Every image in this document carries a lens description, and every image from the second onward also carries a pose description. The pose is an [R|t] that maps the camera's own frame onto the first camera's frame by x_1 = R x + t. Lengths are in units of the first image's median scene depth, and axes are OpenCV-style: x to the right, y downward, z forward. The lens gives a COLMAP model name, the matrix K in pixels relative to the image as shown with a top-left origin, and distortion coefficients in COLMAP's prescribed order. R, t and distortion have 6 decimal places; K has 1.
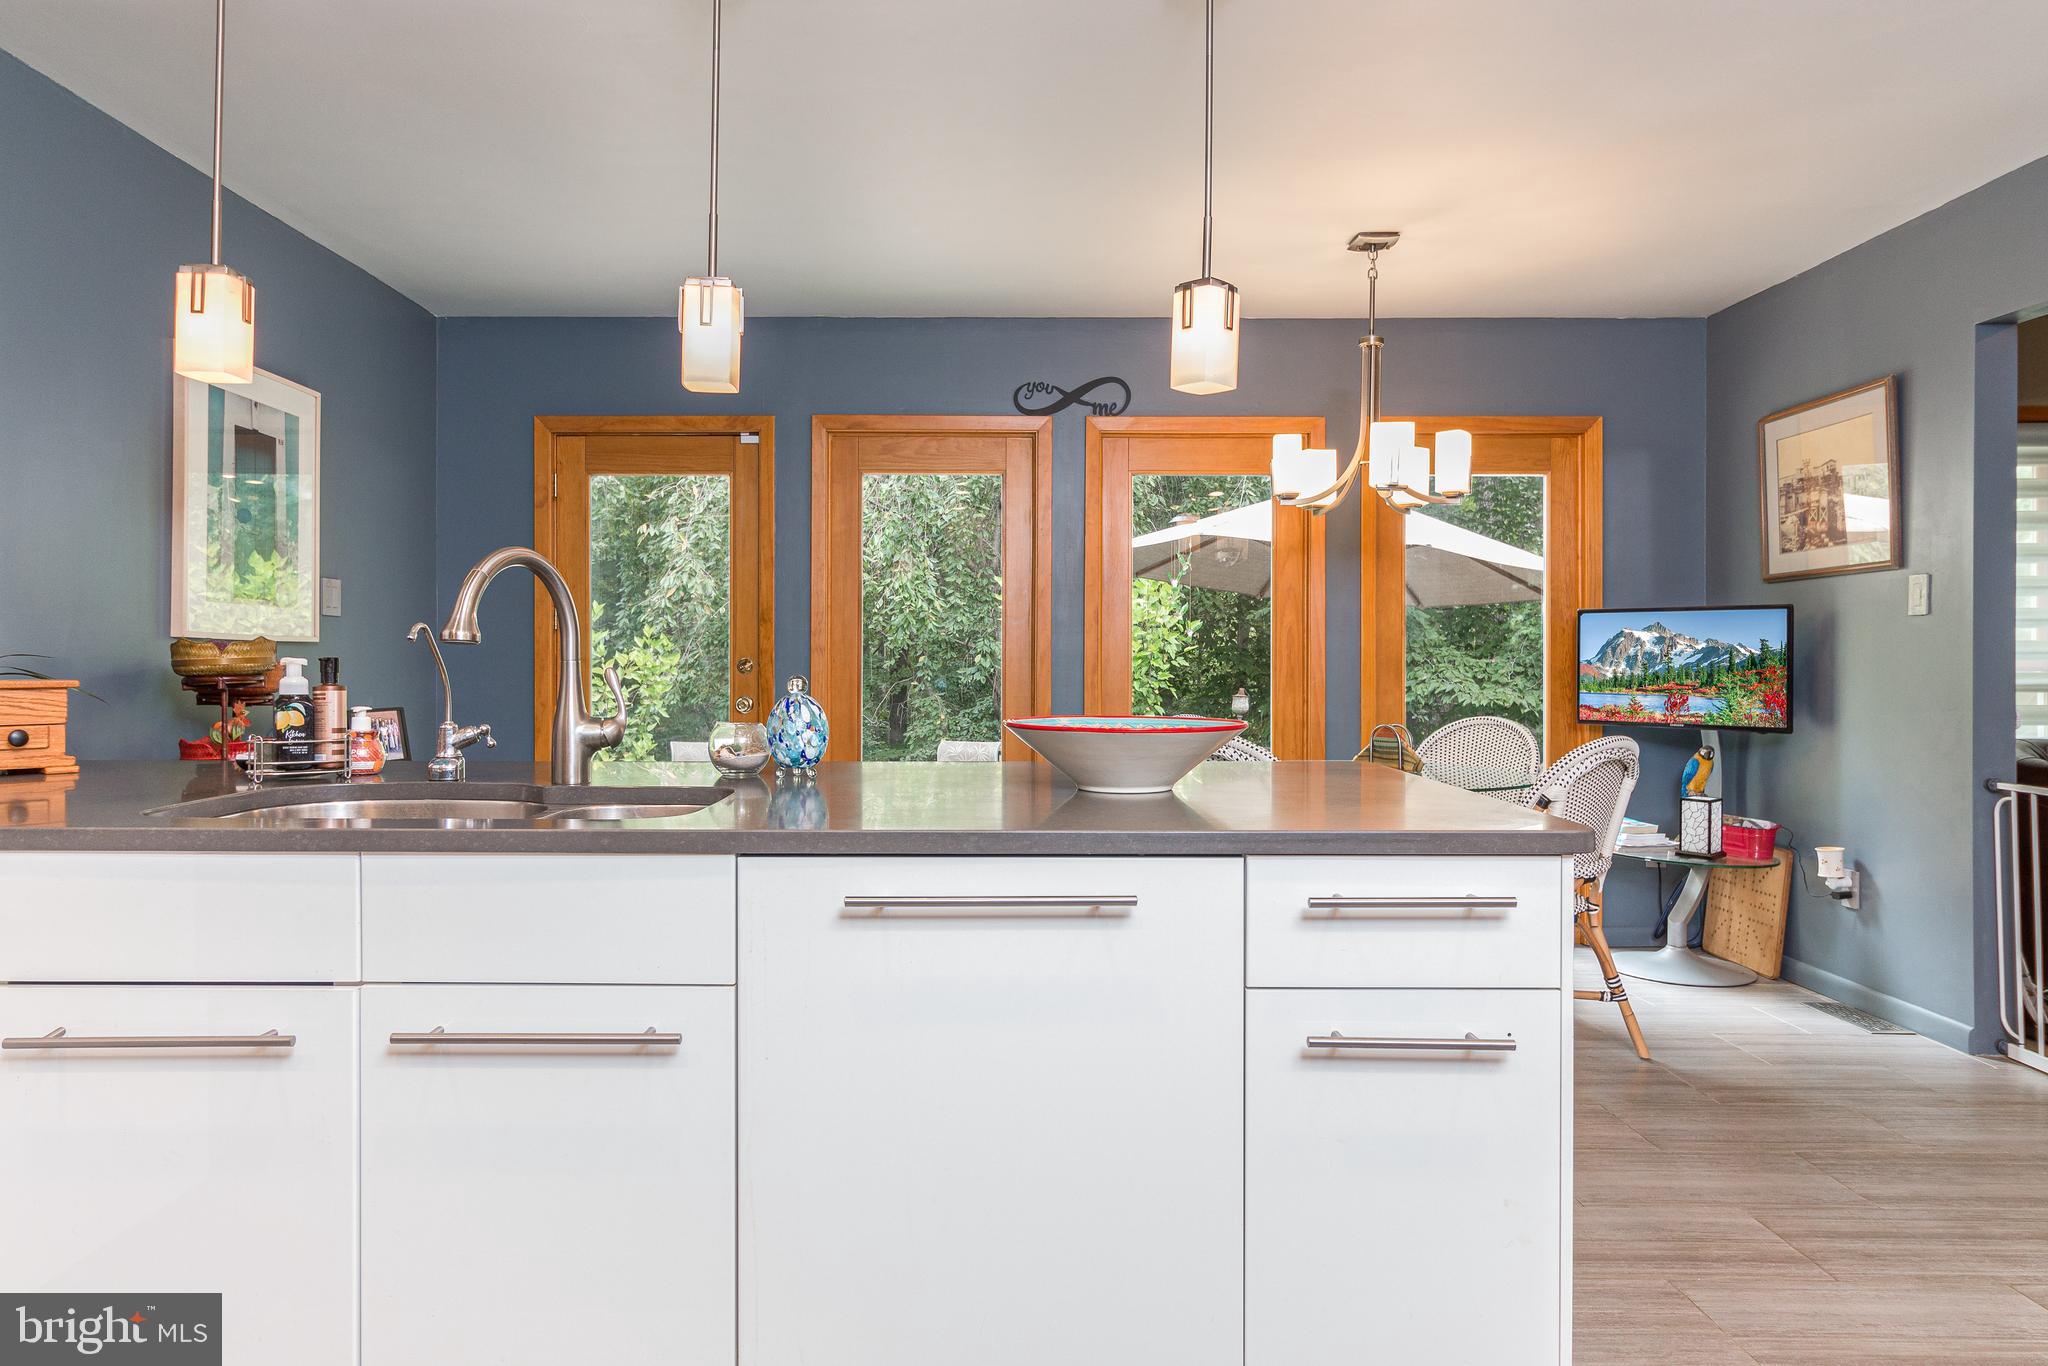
lens RADIAL K [[1299.4, 0, 984.6], [0, 1299.4, 658.9], [0, 0, 1]] dist [0.001532, -0.002723]
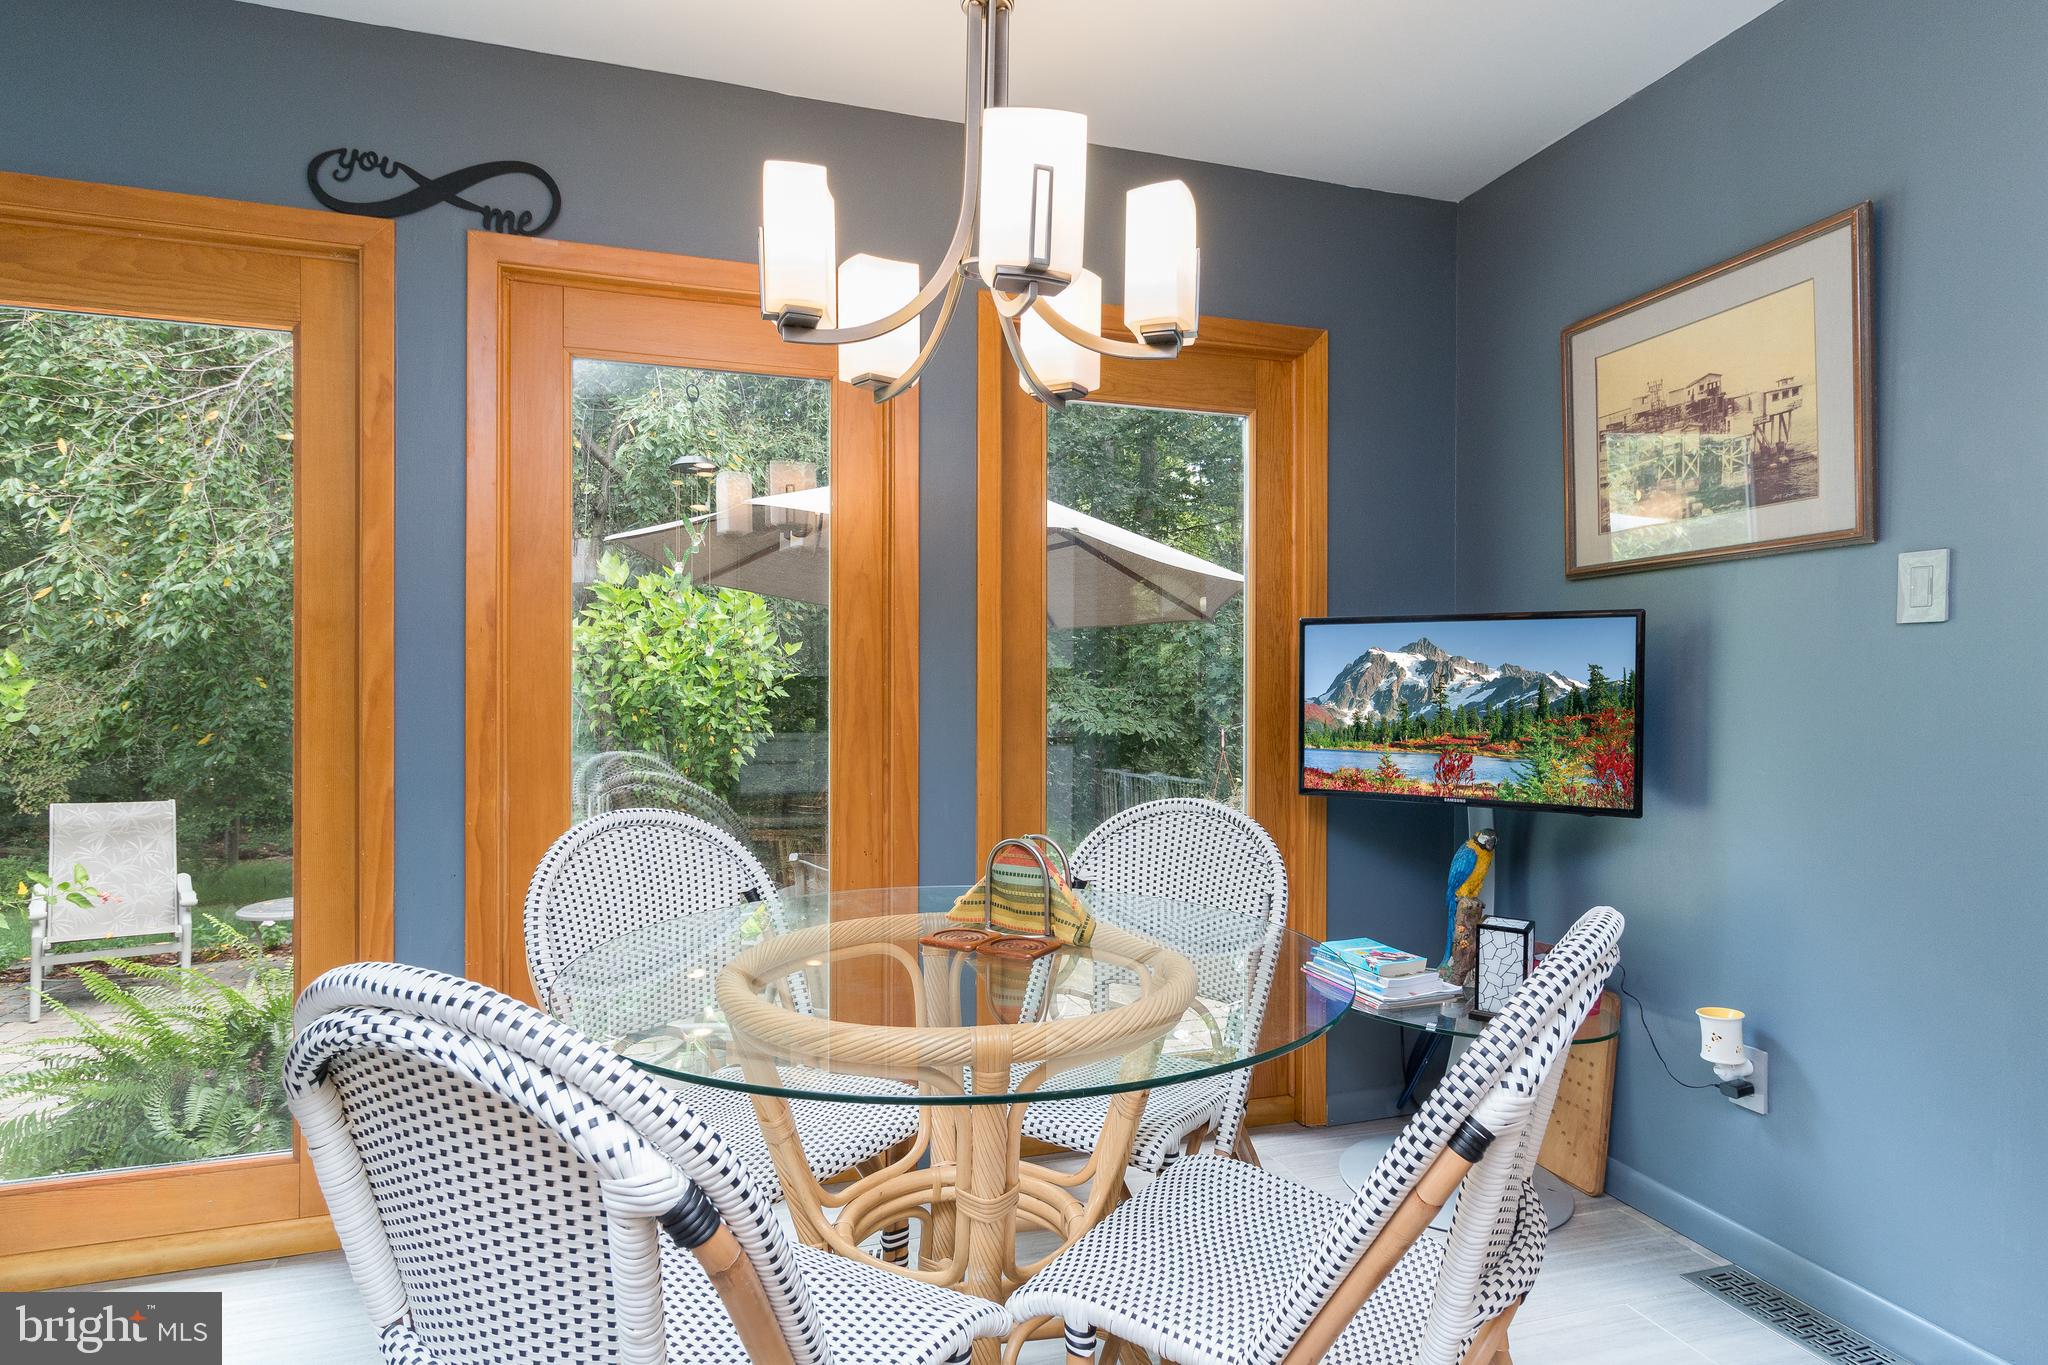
lens RADIAL K [[1101.4, 0, 1024.0], [0, 1101.4, 682.5], [0, 0, 1]] dist [0.001600, 0.000104]
pose [[0.952722, 0.002932, 0.303828, 0.169656], [-0.002234, 0.999994, -0.002643, -0.004972], [-0.303834, 0.001839, 0.952723, 0.553262]]
